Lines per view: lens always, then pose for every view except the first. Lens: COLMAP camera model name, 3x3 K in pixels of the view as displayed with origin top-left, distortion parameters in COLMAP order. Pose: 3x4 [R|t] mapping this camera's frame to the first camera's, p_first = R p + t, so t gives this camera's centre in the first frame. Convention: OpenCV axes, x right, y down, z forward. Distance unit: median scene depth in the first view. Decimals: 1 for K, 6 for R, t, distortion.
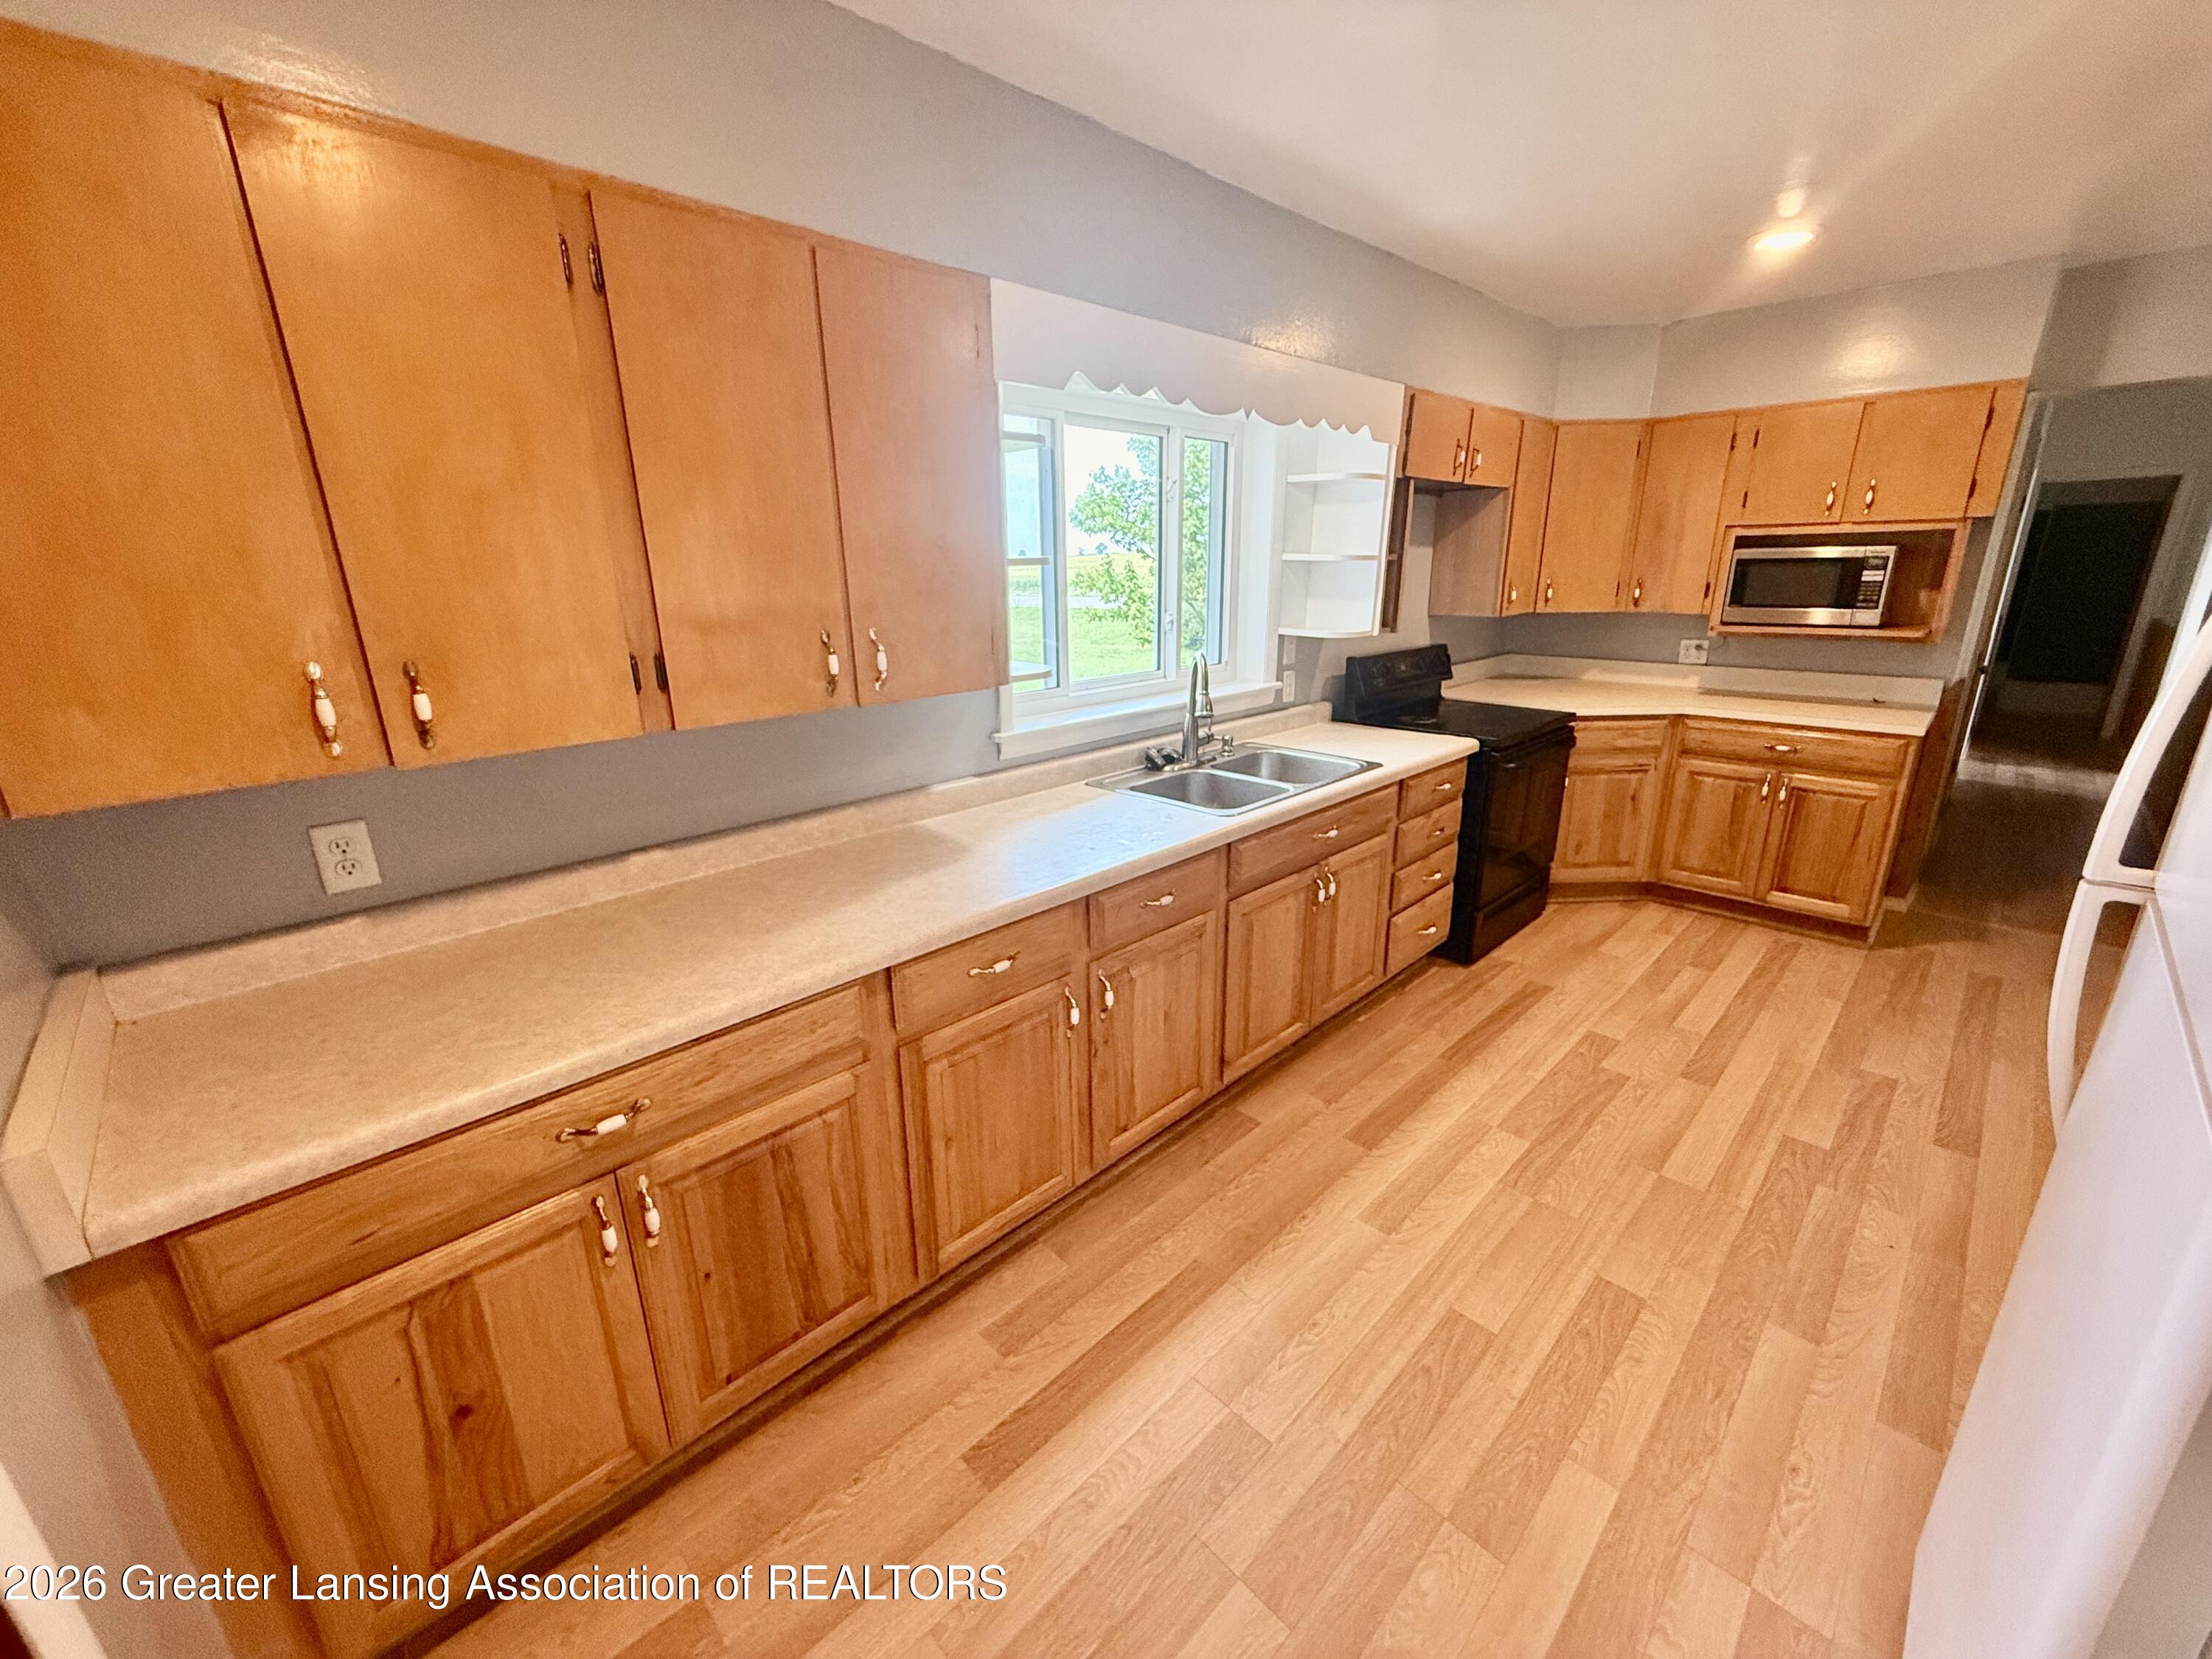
lens RADIAL K [[884.4, 0, 1101.3], [0, 884.4, 830.4], [0, 0, 1]] dist [-0.000292, 0.000026]
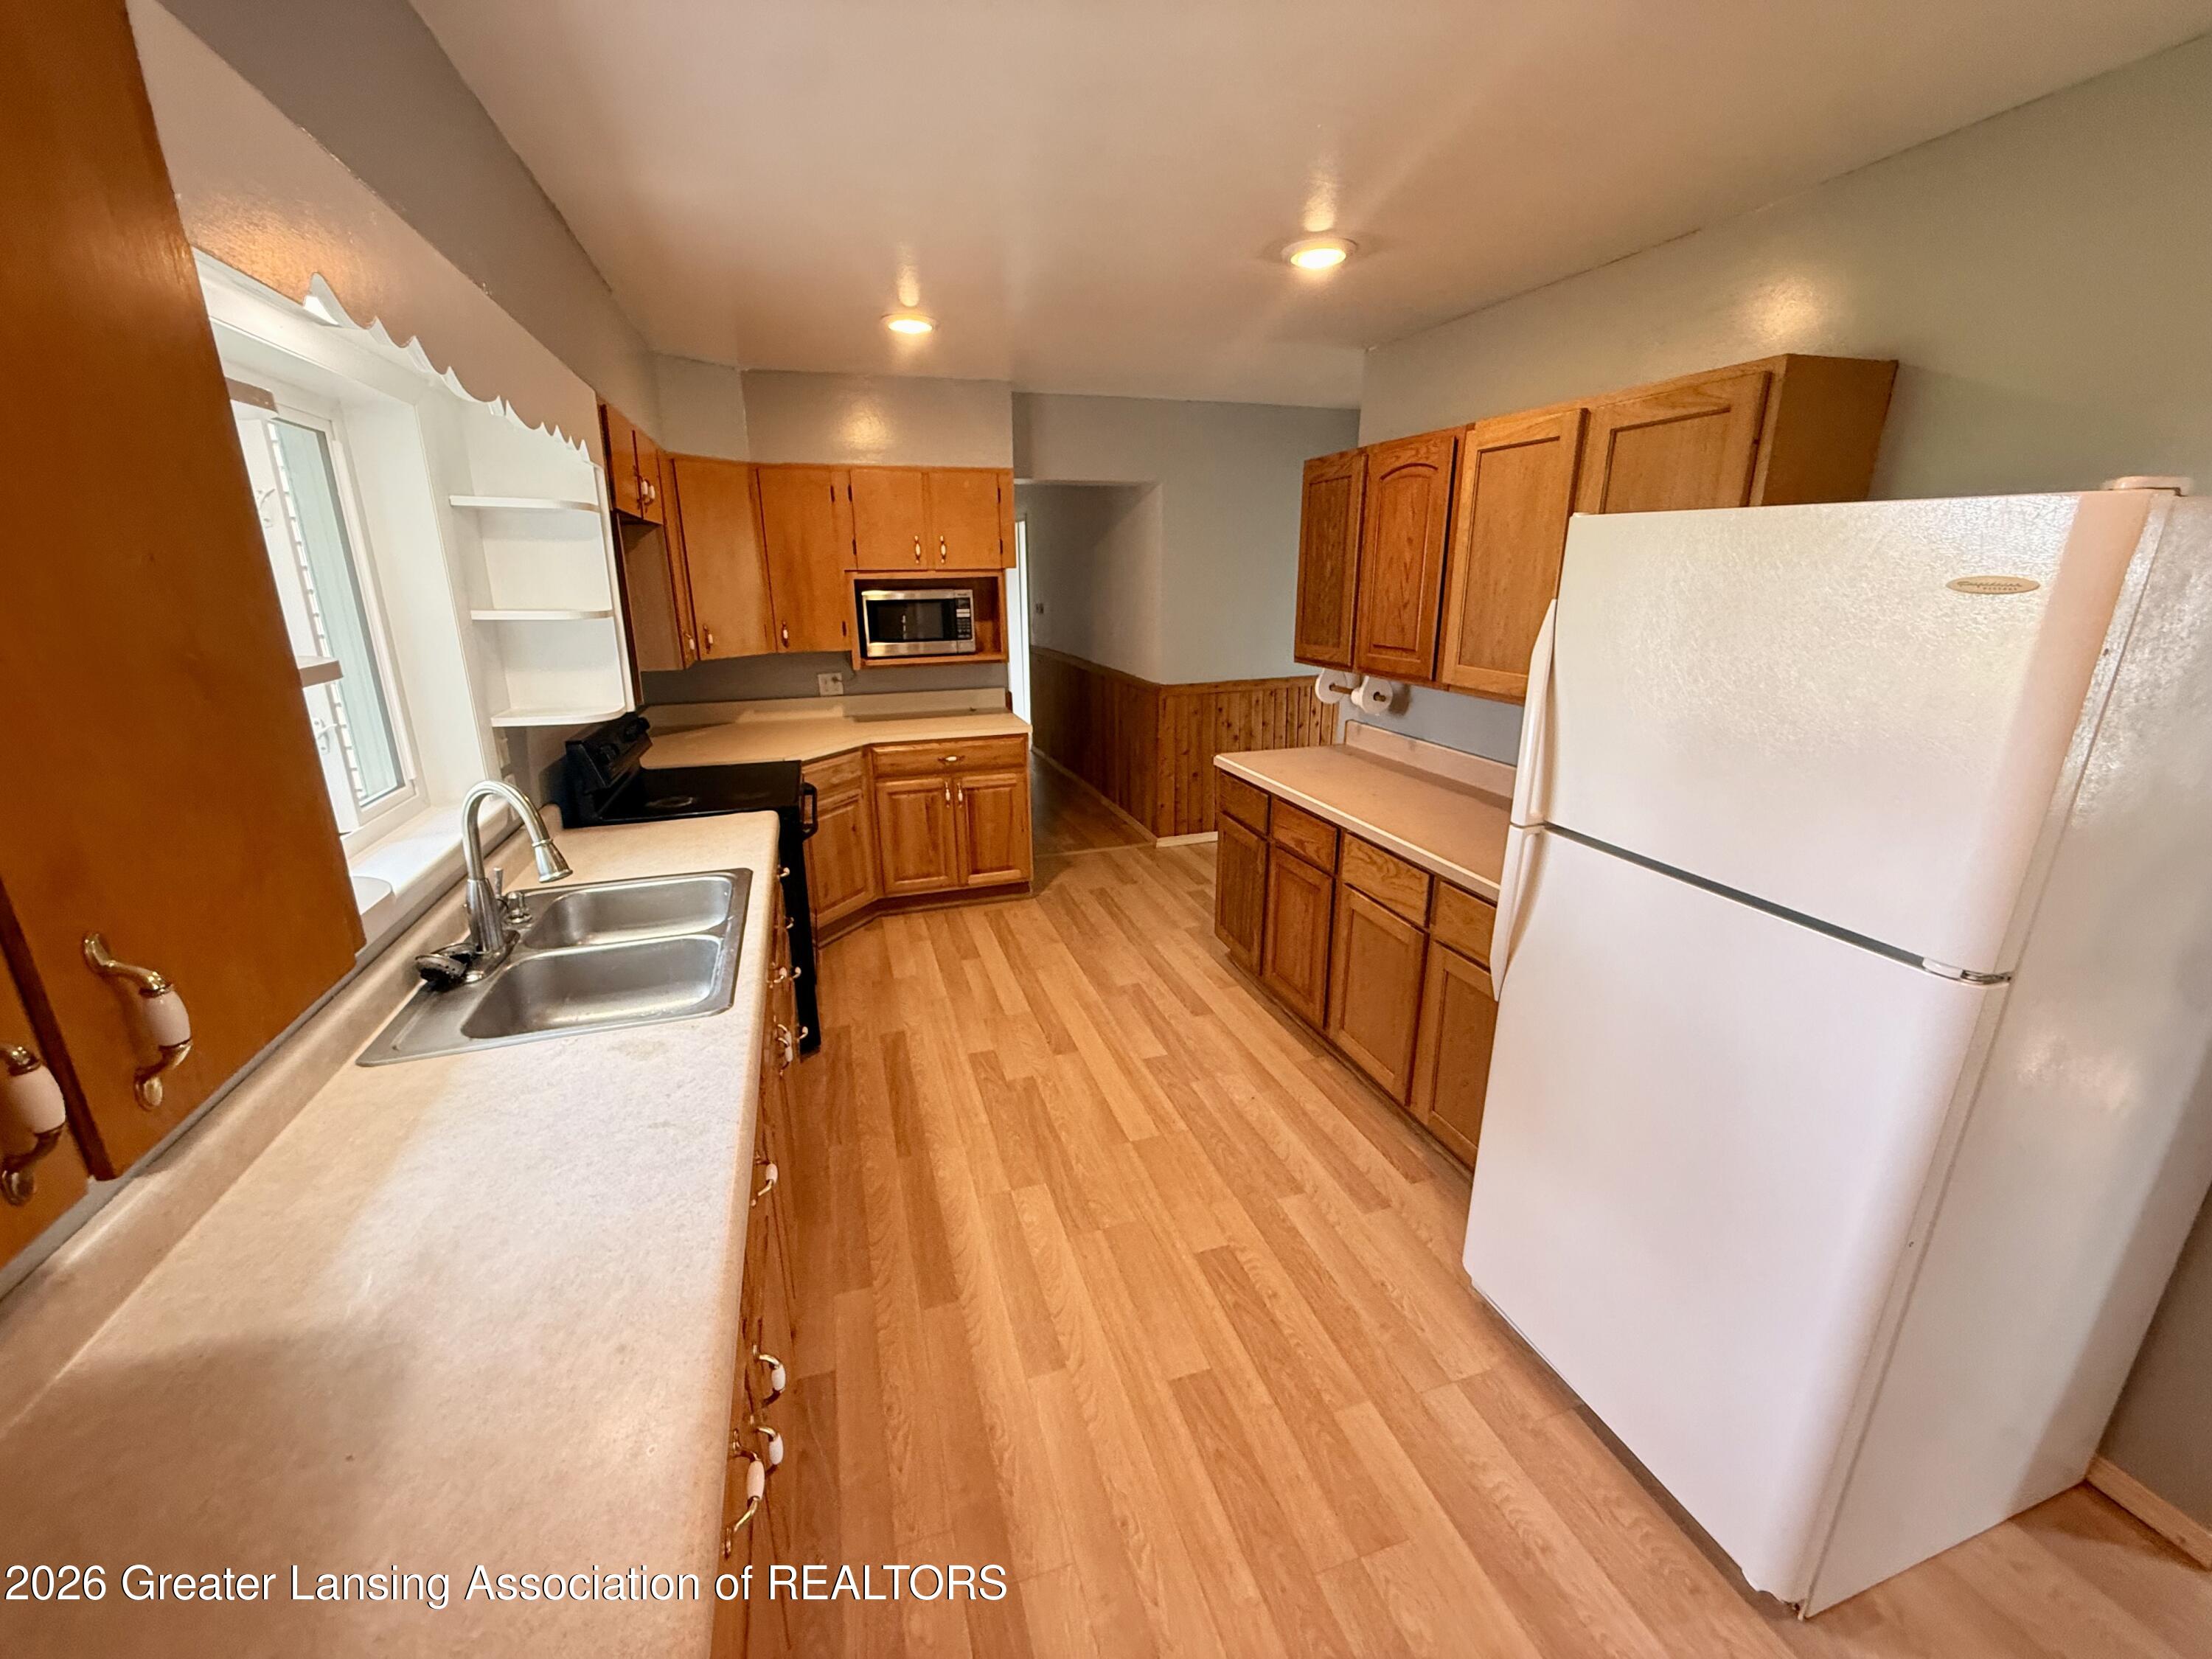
lens RADIAL K [[884.4, 0, 1102.9], [0, 884.4, 829.6], [0, 0, 1]] dist [-0.000292, 0.000026]
pose [[0.447553, -0.242697, 0.860694, -0.184784], [0.263506, 0.955526, 0.132417, -0.107773], [-0.854553, 0.167534, 0.491600, 0.265283]]
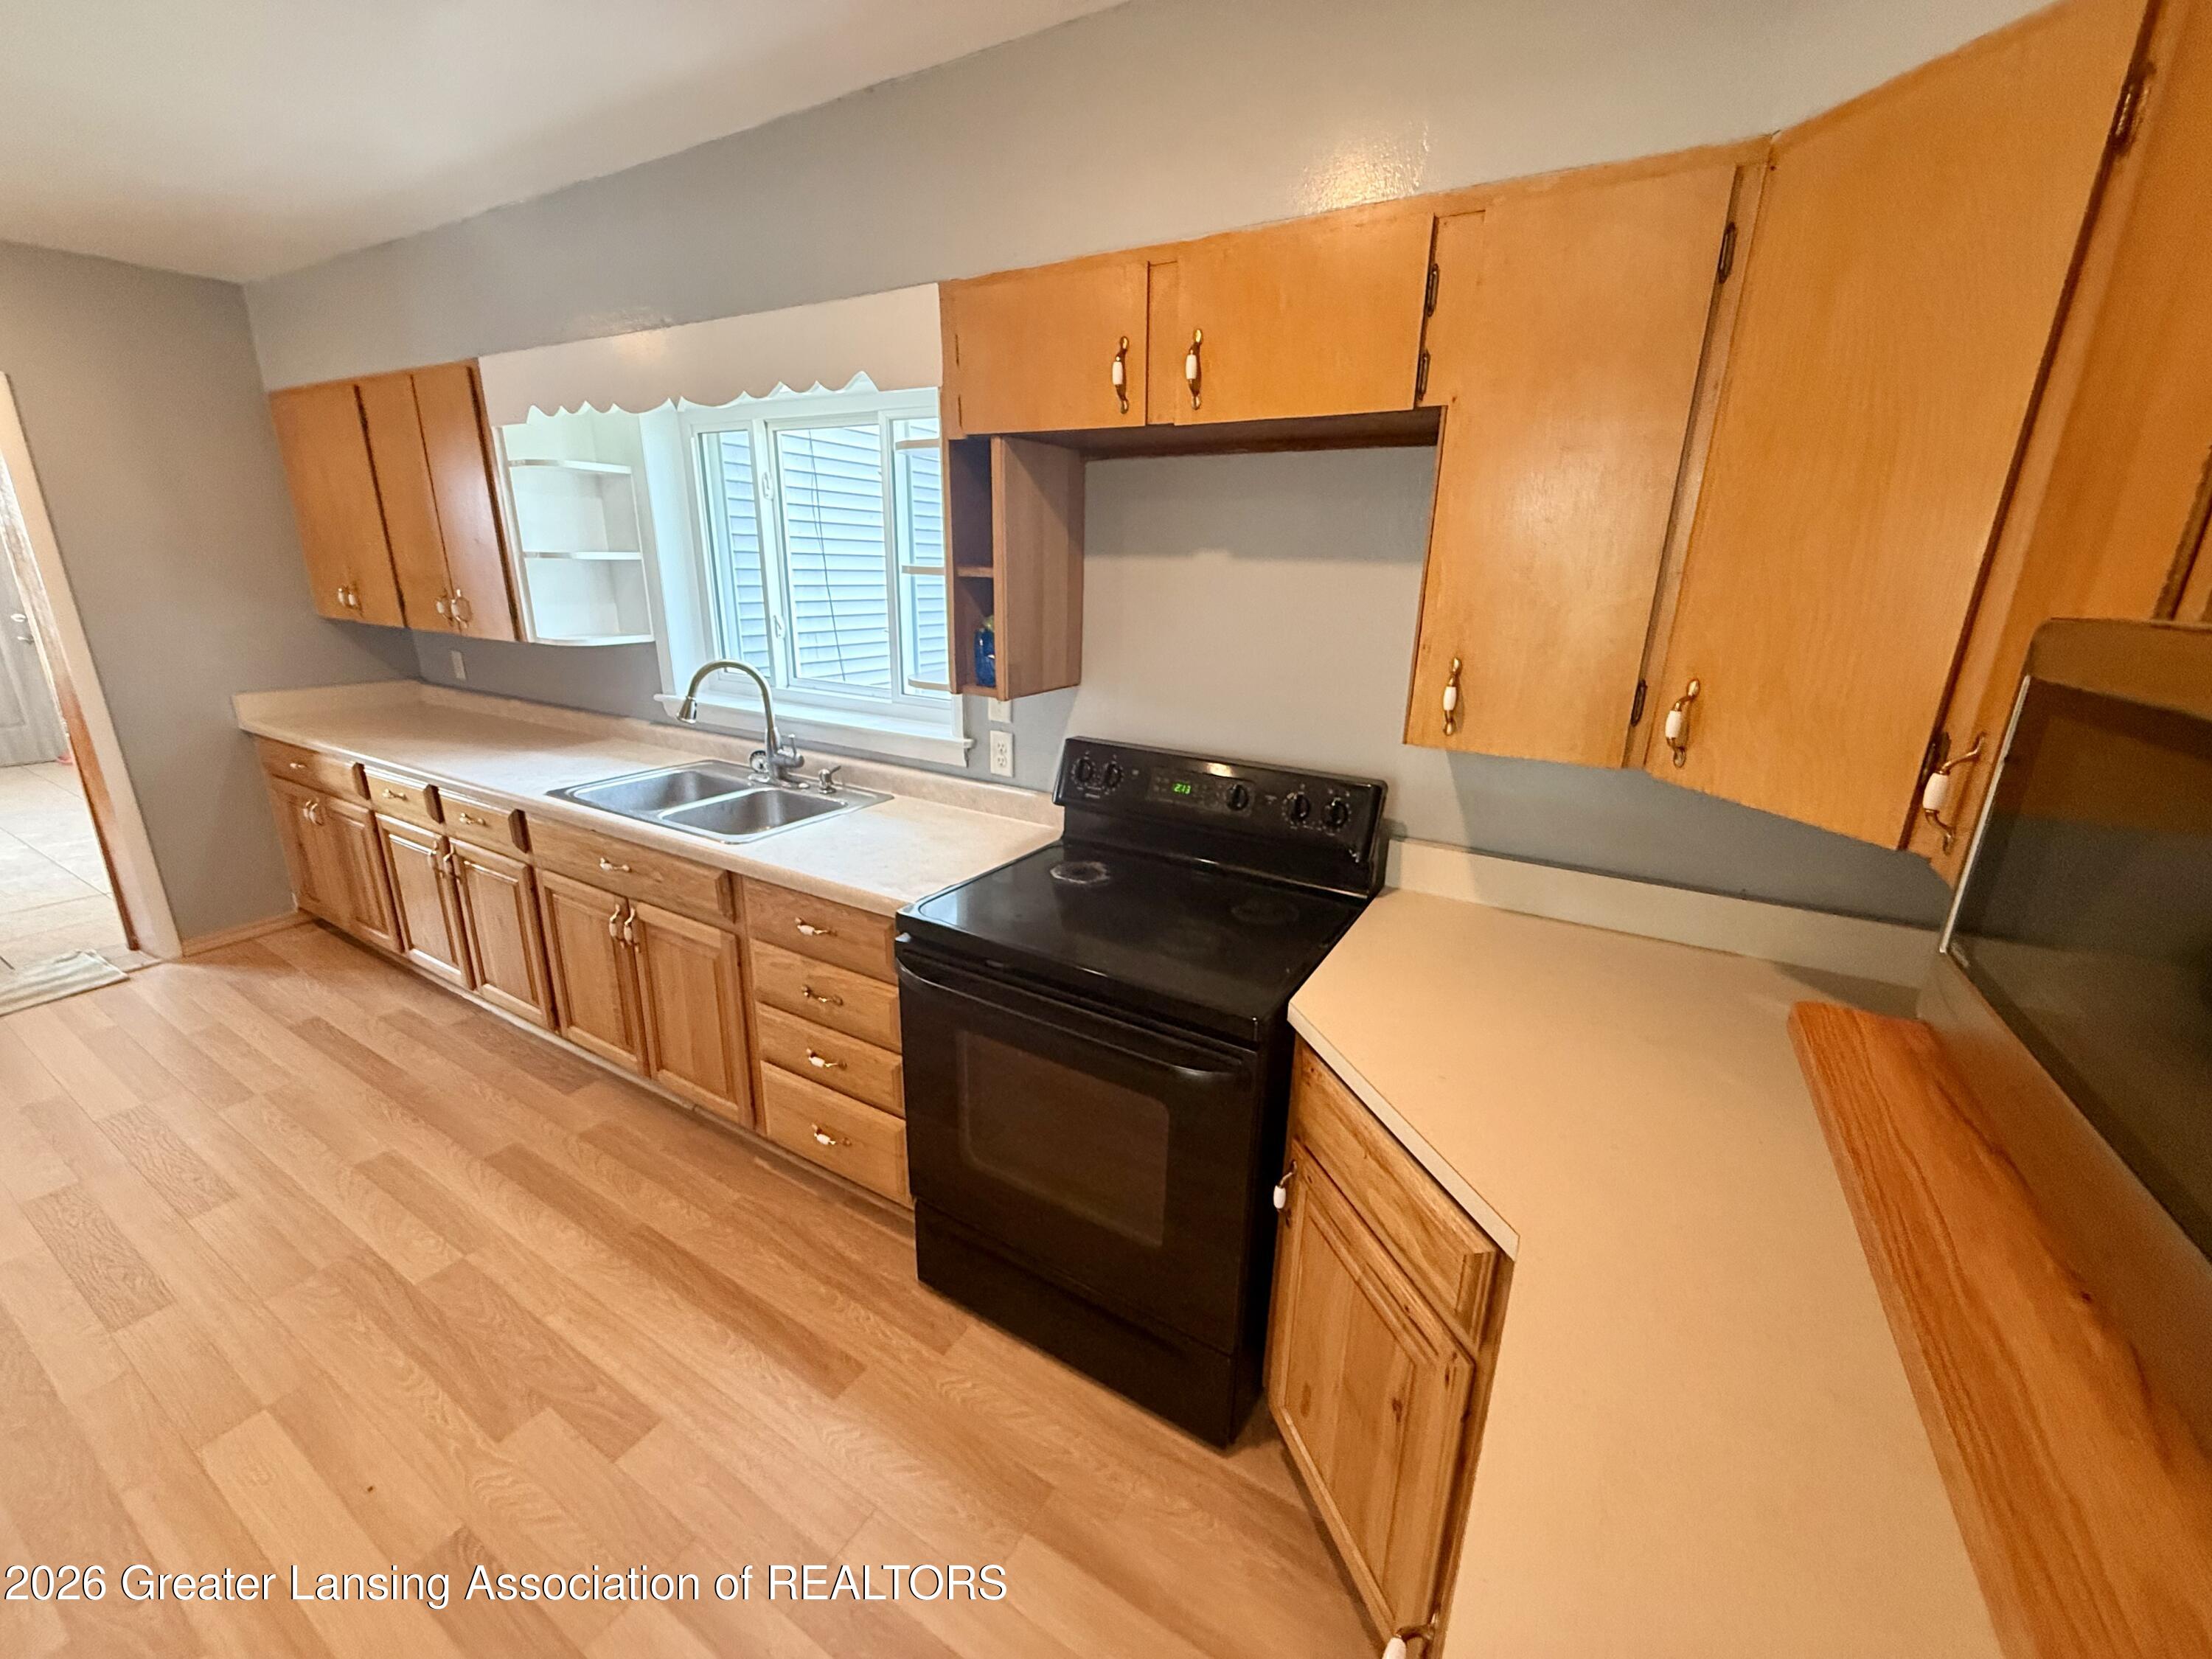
lens RADIAL K [[884.4, 0, 1106.4], [0, 884.4, 834.1], [0, 0, 1]] dist [-0.000292, 0.000026]
pose [[0.253388, 0.301524, -0.919172, 0.889765], [-0.312415, 0.924773, 0.217238, -0.280462], [0.915528, 0.232118, 0.328527, 0.858787]]
